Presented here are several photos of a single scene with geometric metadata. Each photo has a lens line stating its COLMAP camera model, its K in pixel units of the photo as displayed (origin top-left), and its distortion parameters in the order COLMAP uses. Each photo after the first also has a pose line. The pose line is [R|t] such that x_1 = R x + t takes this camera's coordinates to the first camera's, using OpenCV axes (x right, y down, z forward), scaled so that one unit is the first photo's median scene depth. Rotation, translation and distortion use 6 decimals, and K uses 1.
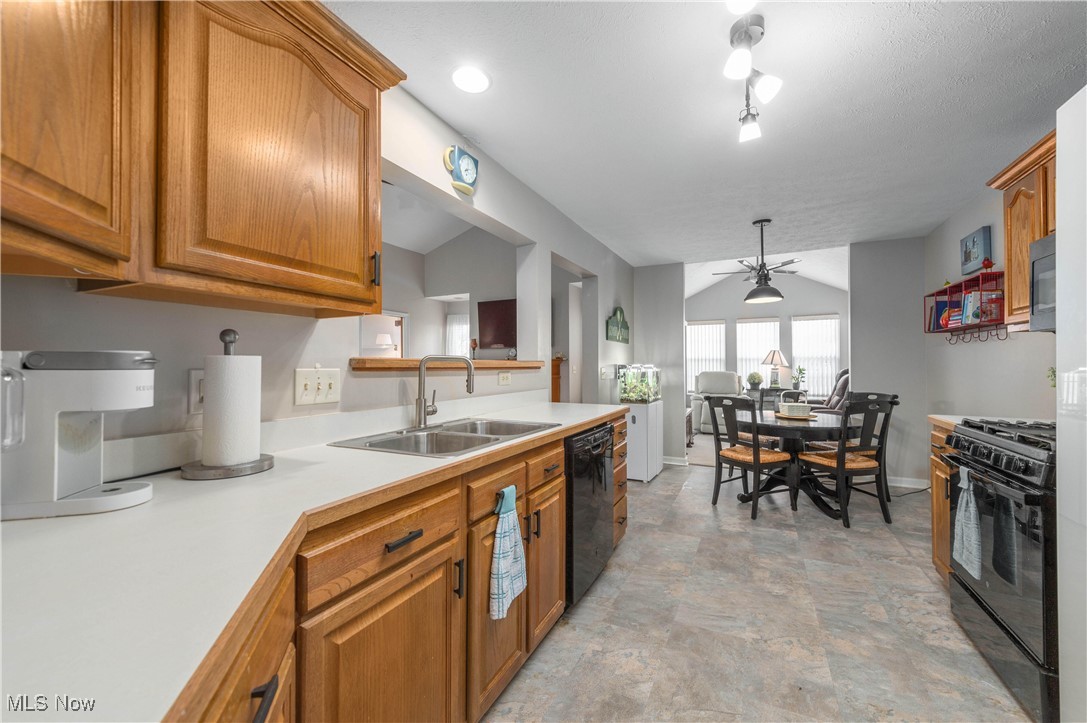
lens RADIAL K [[426.4, 0, 551.0], [0, 426.4, 362.8], [0, 0, 1]] dist [0.000059, -0.000296]
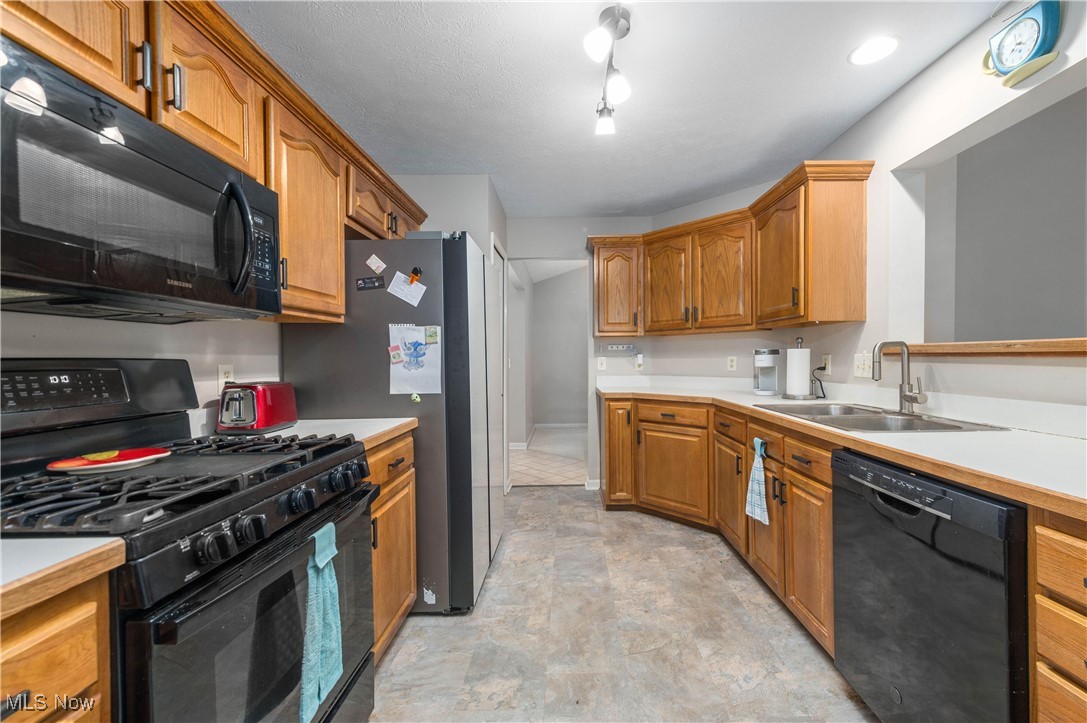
lens RADIAL K [[426.4, 0, 545.3], [0, 426.4, 361.7], [0, 0, 1]] dist [0.000059, -0.000296]
pose [[-0.922386, 0.018627, -0.385819, 0.187838], [0.018288, 0.999822, 0.004548, 0.002362], [0.385835, -0.002861, -0.922563, 0.346242]]
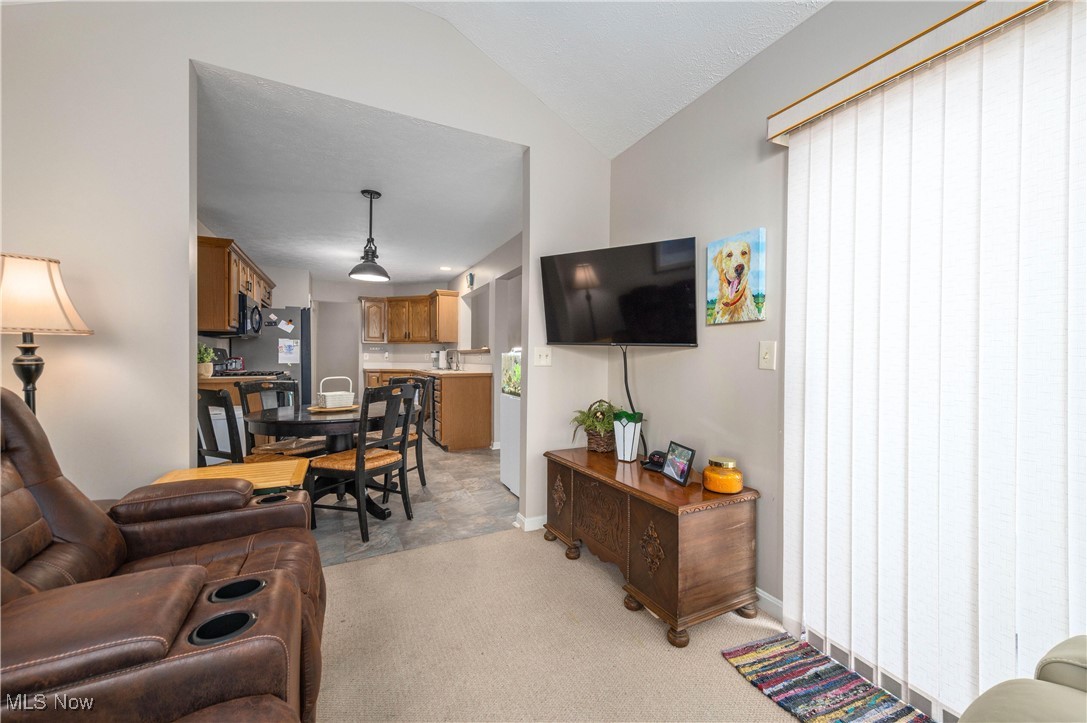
lens RADIAL K [[426.4, 0, 566.6], [0, 426.4, 366.6], [0, 0, 1]] dist [0.000059, -0.000296]
pose [[-0.592072, 0.018040, -0.805683, 0.498053], [0.003405, 0.999796, 0.019884, 0.015155], [0.805878, 0.009030, -0.592013, 0.951675]]
